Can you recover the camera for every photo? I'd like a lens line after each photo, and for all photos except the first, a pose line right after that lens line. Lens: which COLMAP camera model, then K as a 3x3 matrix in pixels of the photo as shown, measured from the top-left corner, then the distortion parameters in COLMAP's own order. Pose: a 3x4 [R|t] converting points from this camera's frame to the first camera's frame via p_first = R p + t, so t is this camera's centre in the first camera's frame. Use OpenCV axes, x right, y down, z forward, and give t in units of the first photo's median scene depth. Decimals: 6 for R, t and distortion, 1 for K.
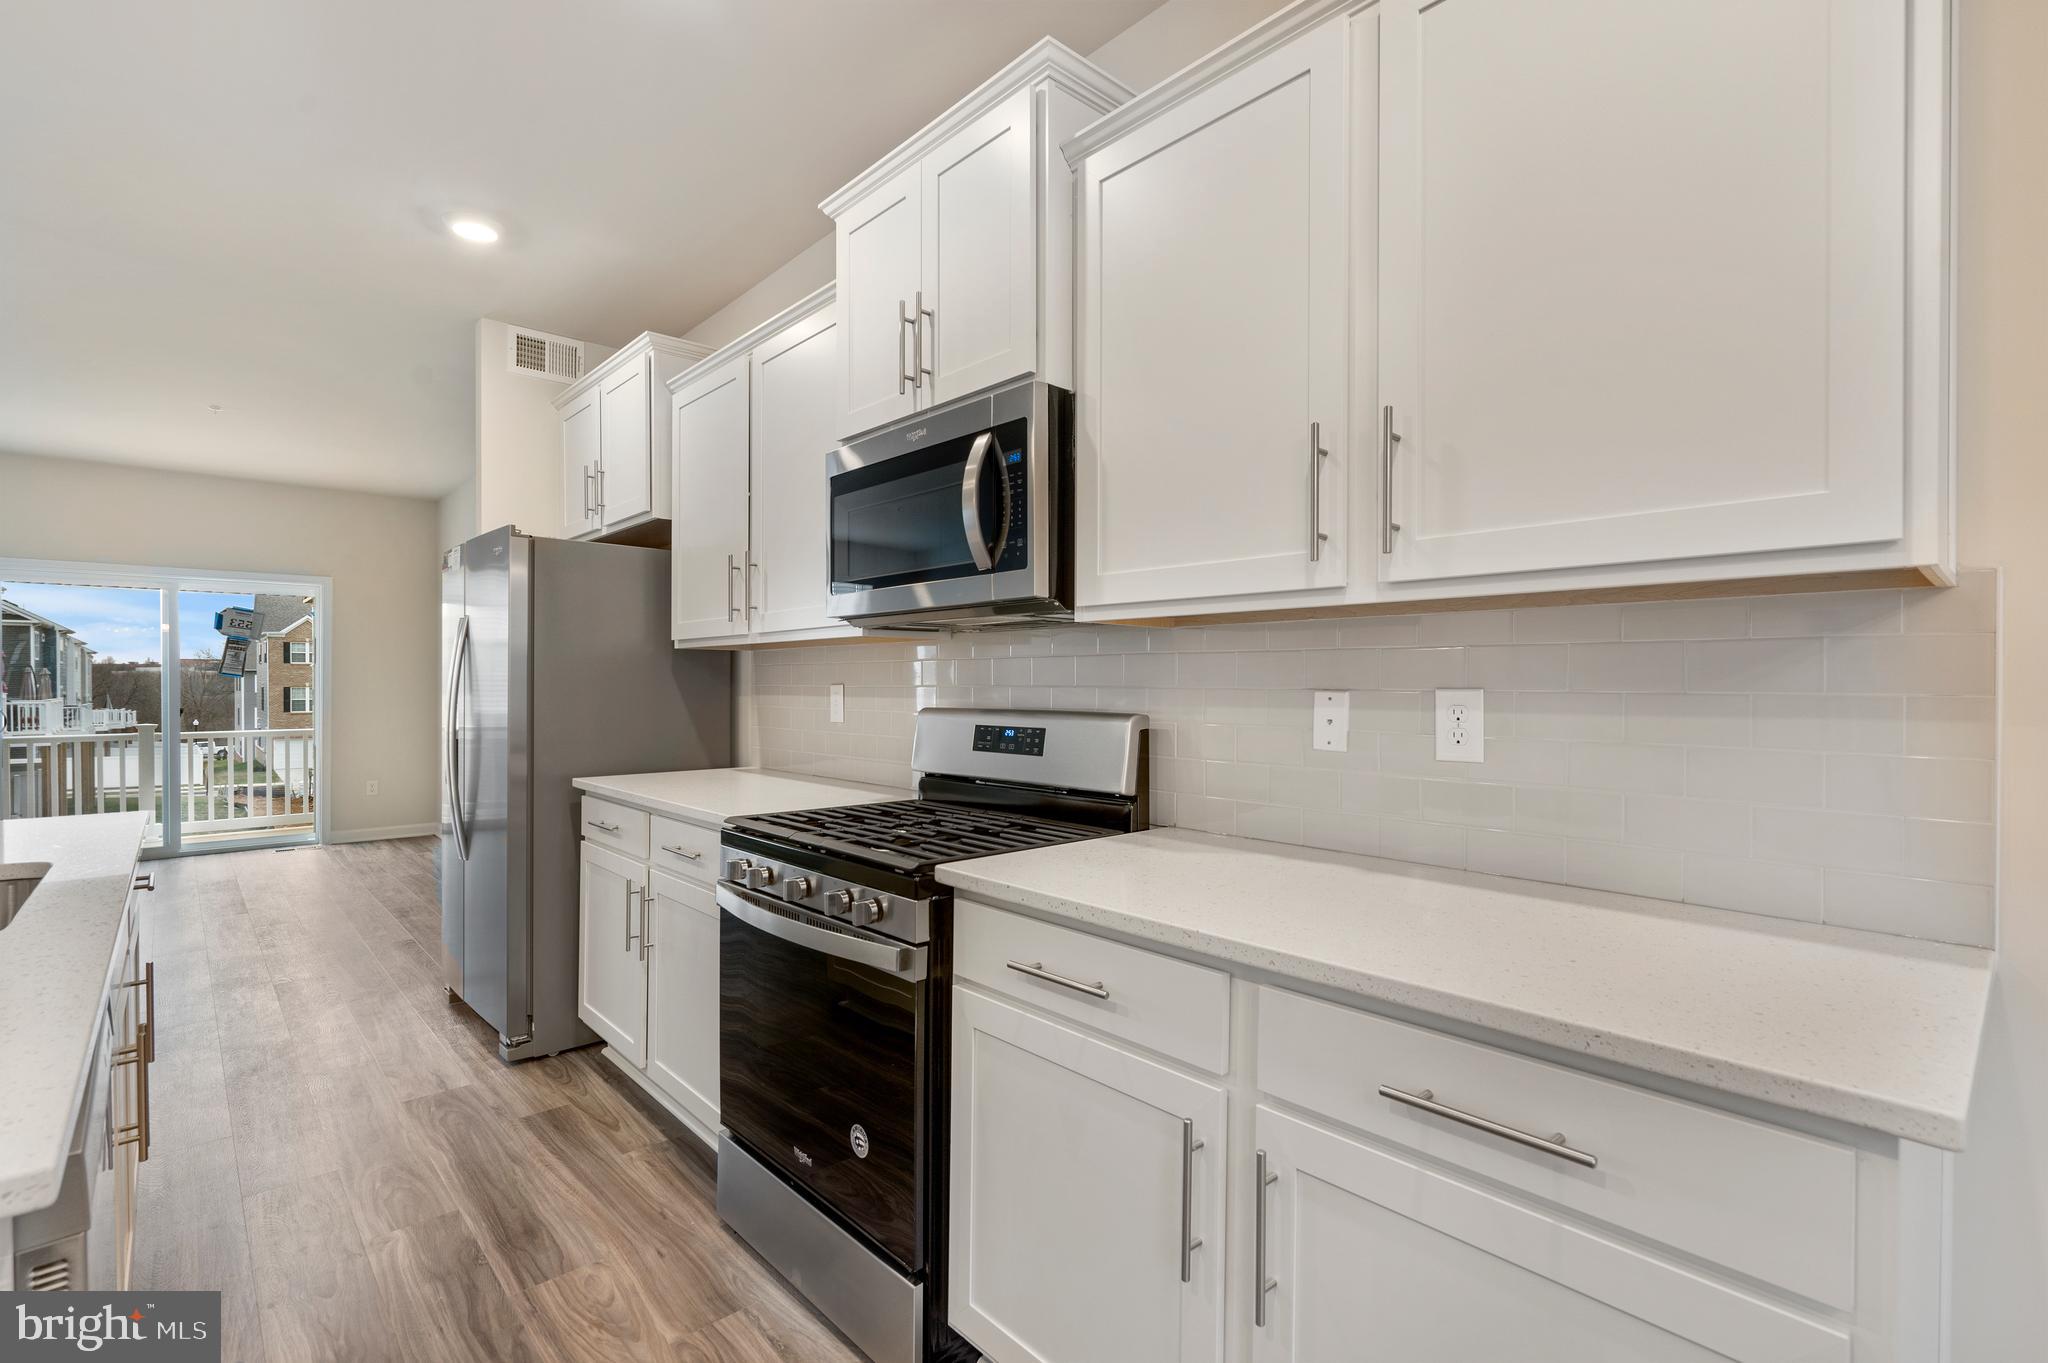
lens RADIAL K [[935.9, 0, 1012.2], [0, 935.9, 688.5], [0, 0, 1]] dist [-0.004219, 0.001198]
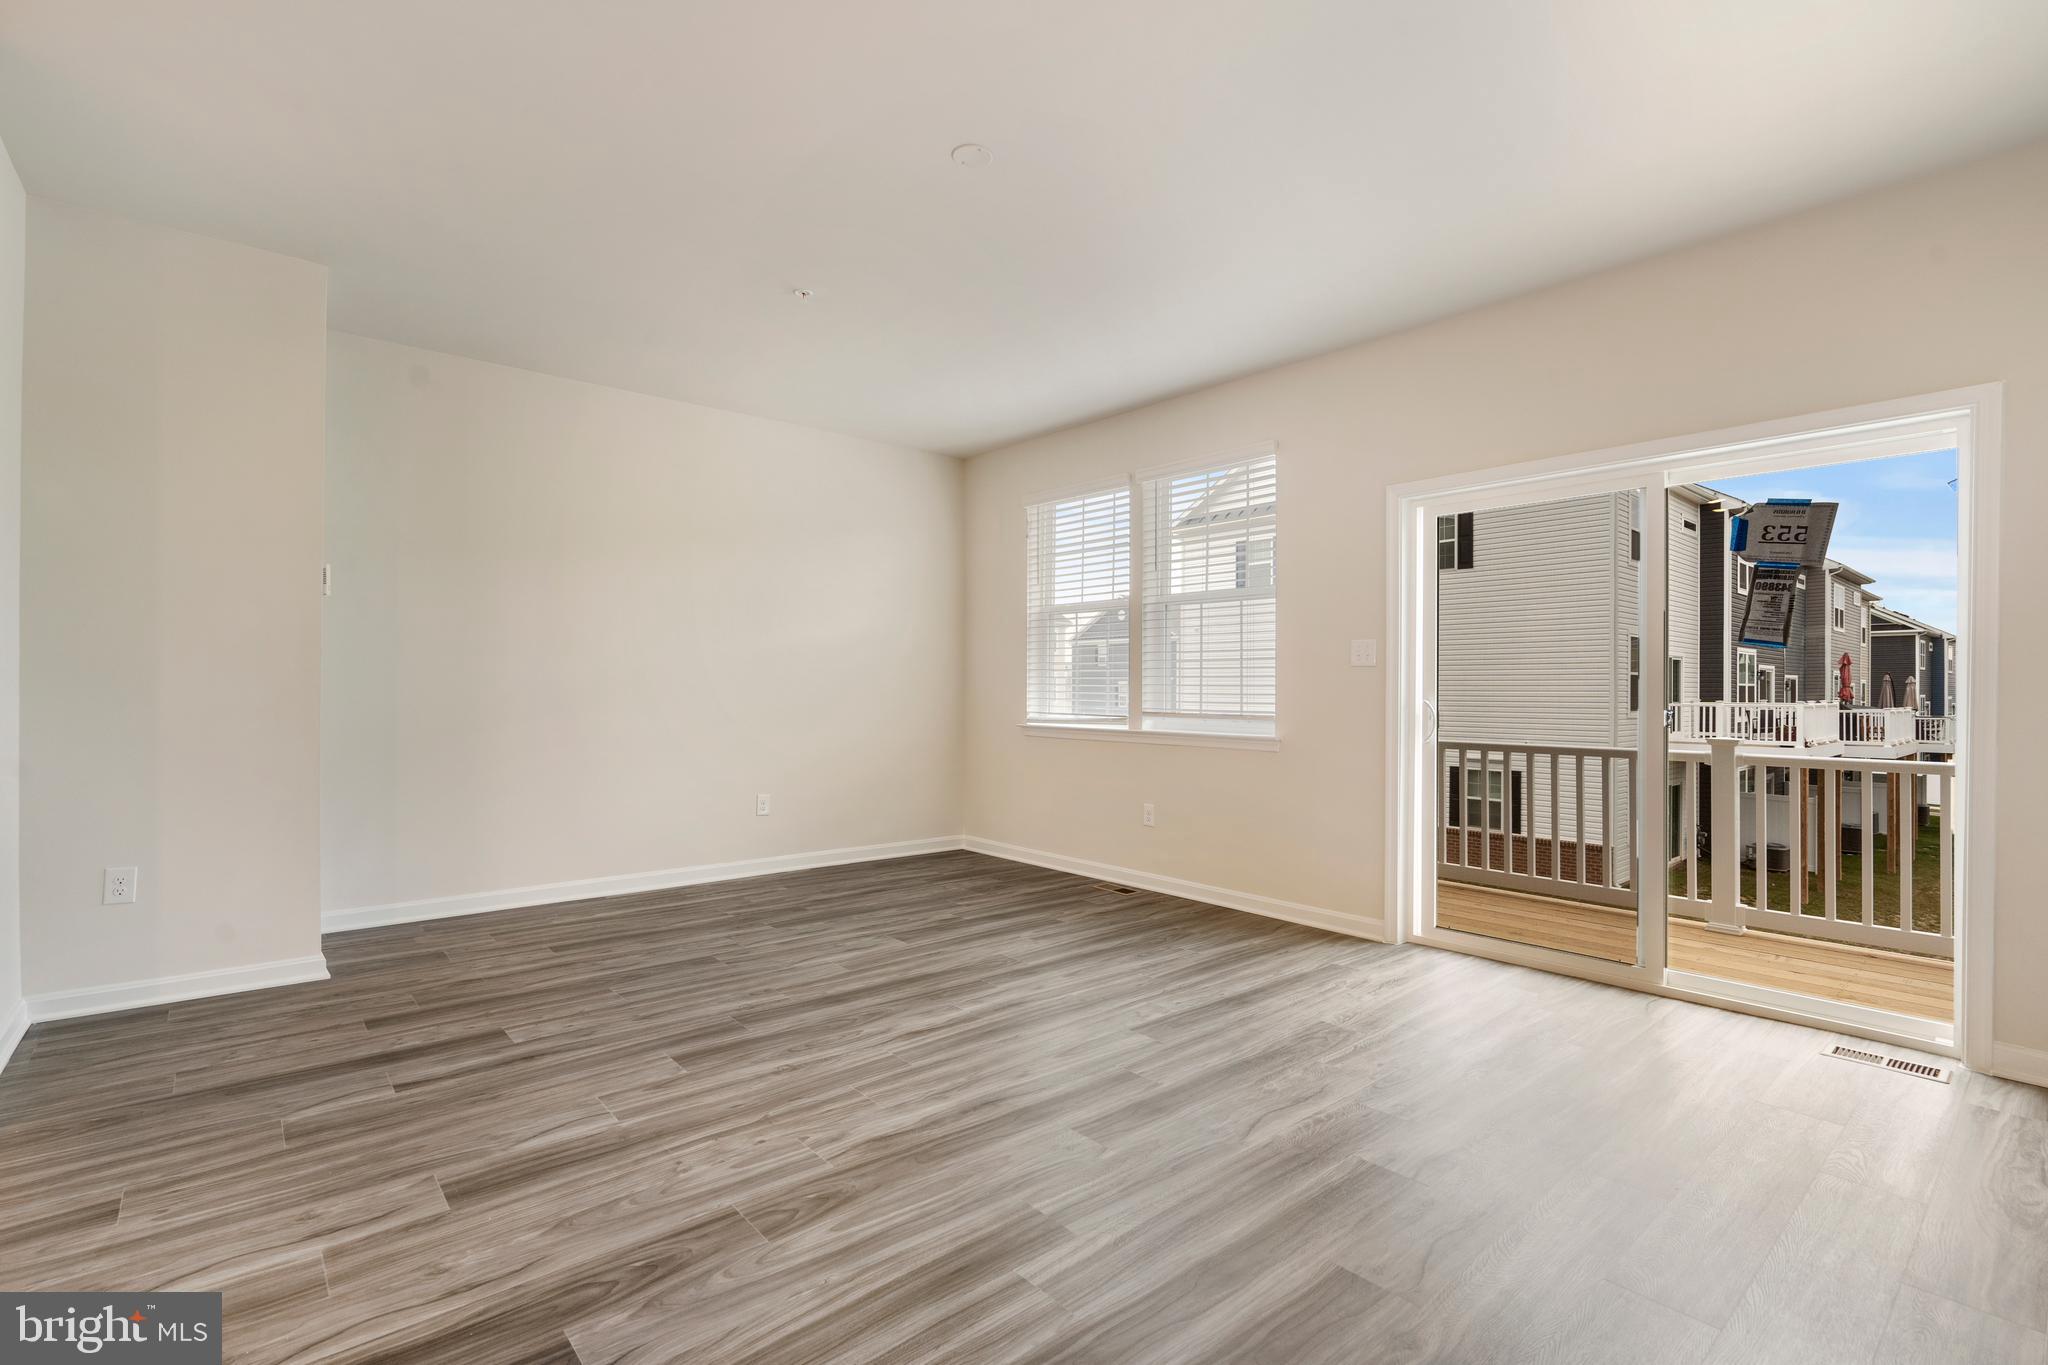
lens RADIAL K [[935.9, 0, 1025.9], [0, 935.9, 683.9], [0, 0, 1]] dist [-0.004219, 0.001198]
pose [[-0.021944, -0.006502, -0.999738, -1.093473], [-0.011893, 0.999910, -0.006242, 0.044030], [0.999688, 0.011753, -0.022019, 1.982102]]
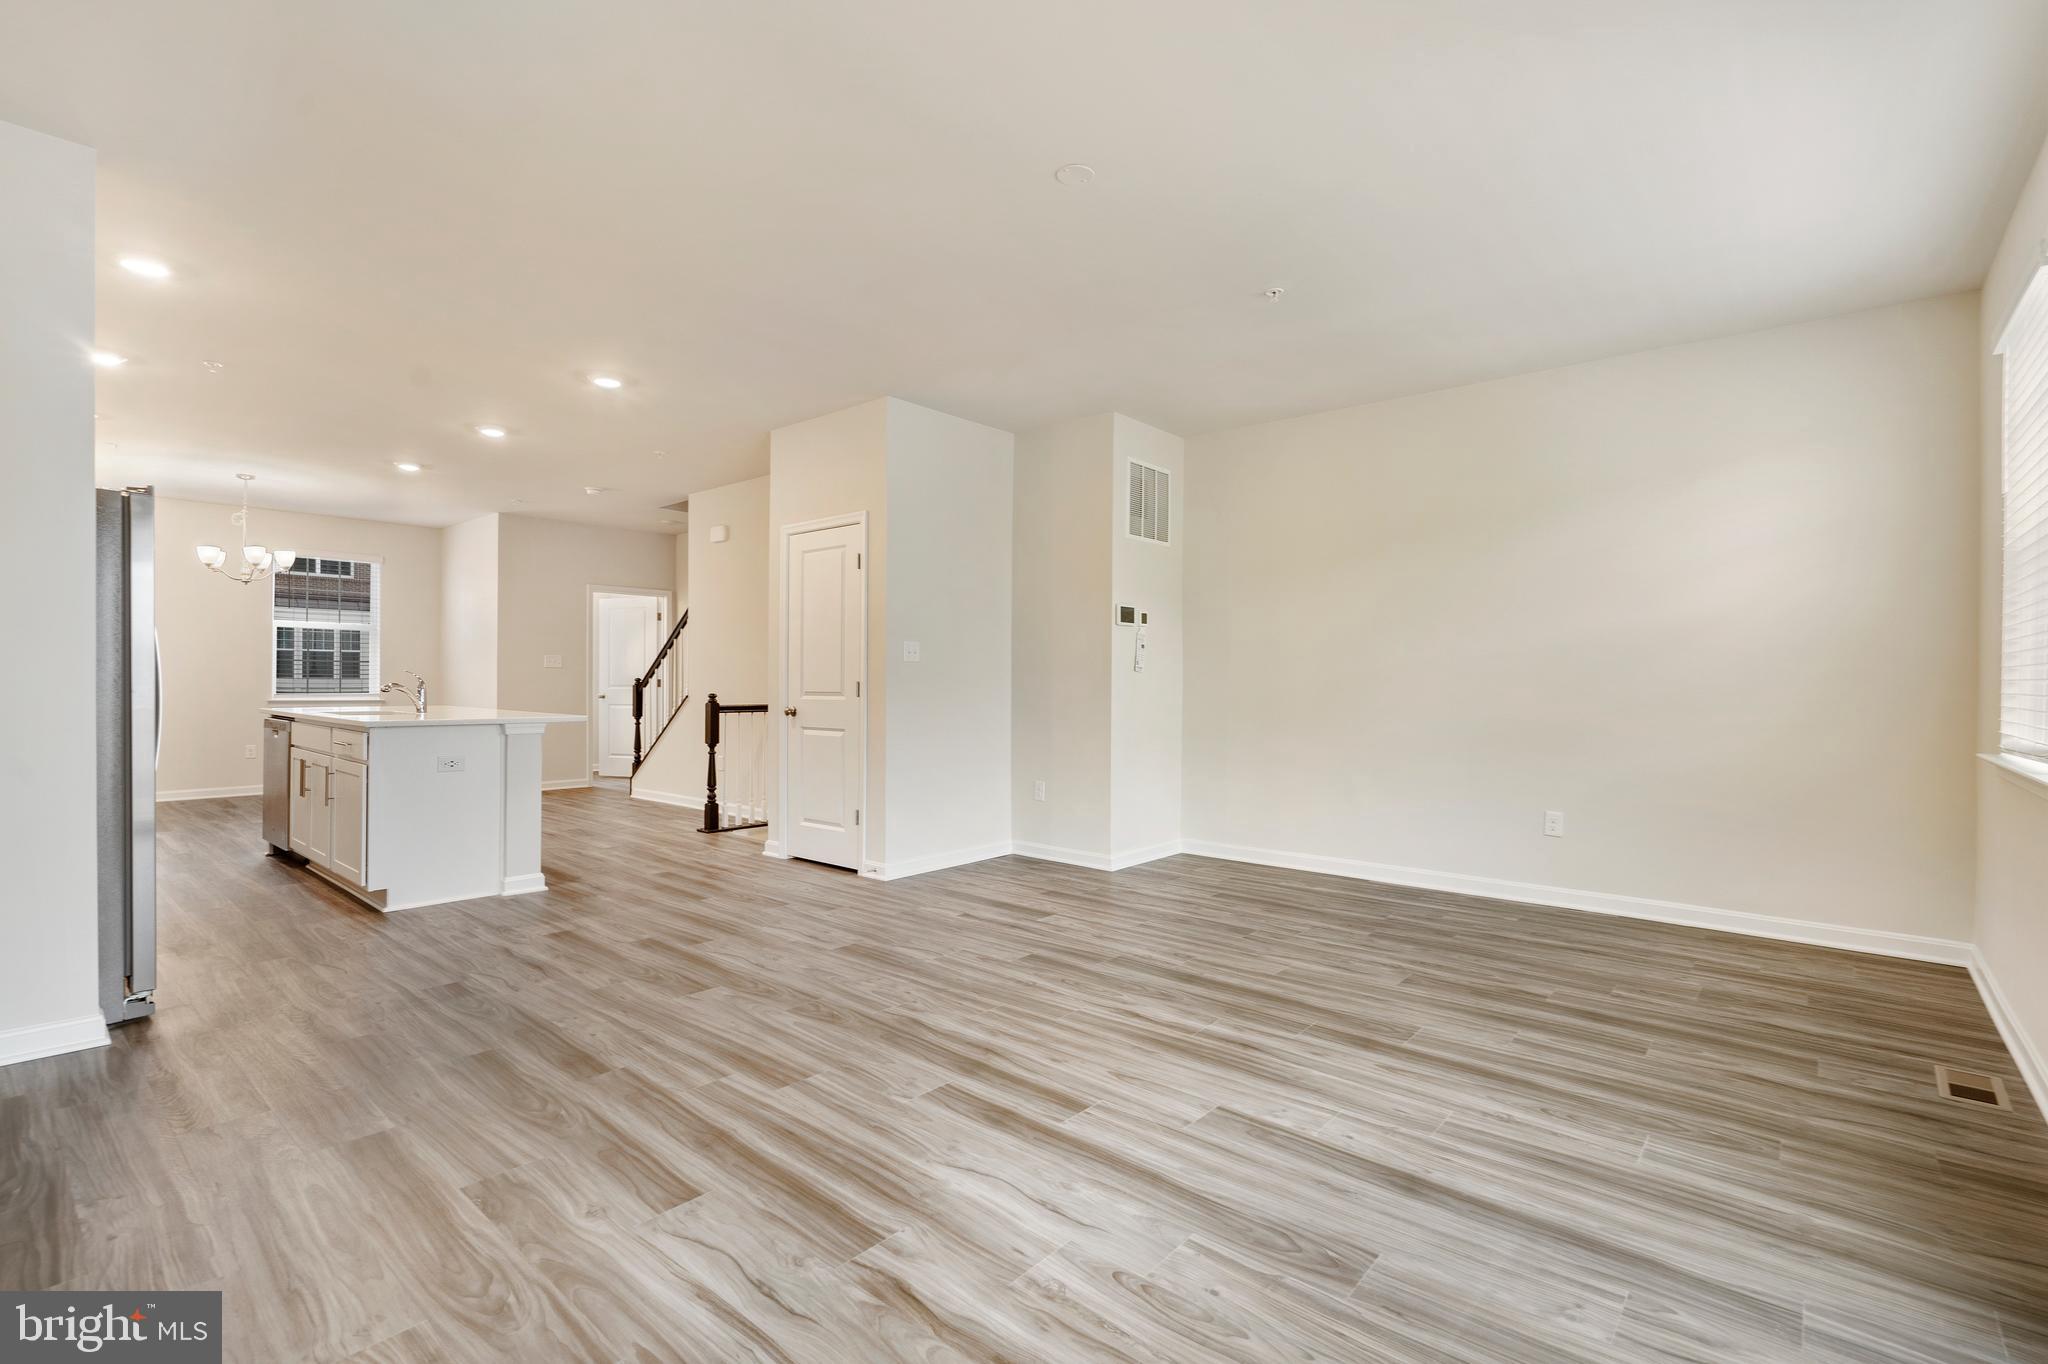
lens RADIAL K [[935.9, 0, 1014.4], [0, 935.9, 681.5], [0, 0, 1]] dist [-0.004219, 0.001198]
pose [[-0.992944, -0.007526, -0.118345, -2.129840], [-0.008337, 0.999945, 0.006354, 0.034167], [0.118291, 0.007295, -0.992952, 3.209386]]
